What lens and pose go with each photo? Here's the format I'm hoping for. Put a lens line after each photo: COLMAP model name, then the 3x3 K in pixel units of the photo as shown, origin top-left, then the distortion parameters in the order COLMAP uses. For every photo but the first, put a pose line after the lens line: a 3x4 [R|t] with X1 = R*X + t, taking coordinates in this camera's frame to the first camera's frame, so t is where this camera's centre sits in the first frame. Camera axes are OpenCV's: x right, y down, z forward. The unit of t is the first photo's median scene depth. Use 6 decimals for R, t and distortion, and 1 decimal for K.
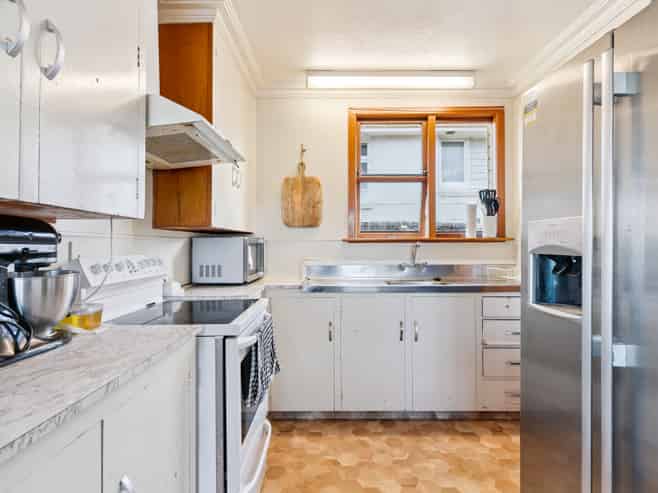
lens RADIAL K [[346.6, 0, 329.0], [0, 346.6, 246.5], [0, 0, 1]] dist [-0.000914, -0.000142]
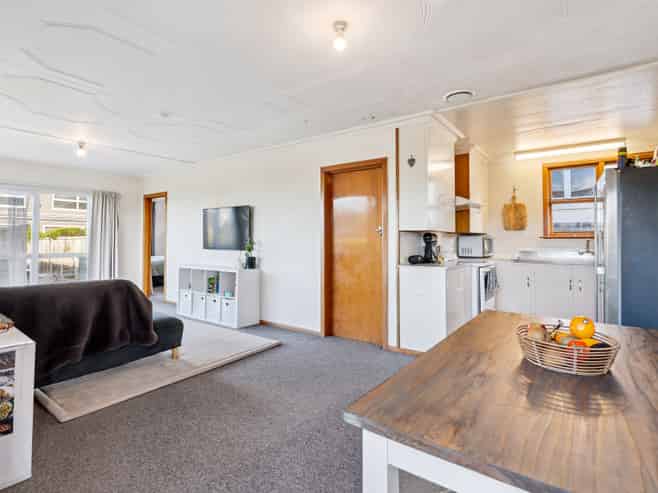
lens RADIAL K [[347.5, 0, 330.0], [0, 347.5, 222.6], [0, 0, 1]] dist [-0.000705, -0.000100]
pose [[0.805962, -0.022168, -0.591552, 0.235298], [-0.005980, 0.998943, -0.045582, -0.004740], [0.591937, 0.040275, 0.804977, -1.133640]]
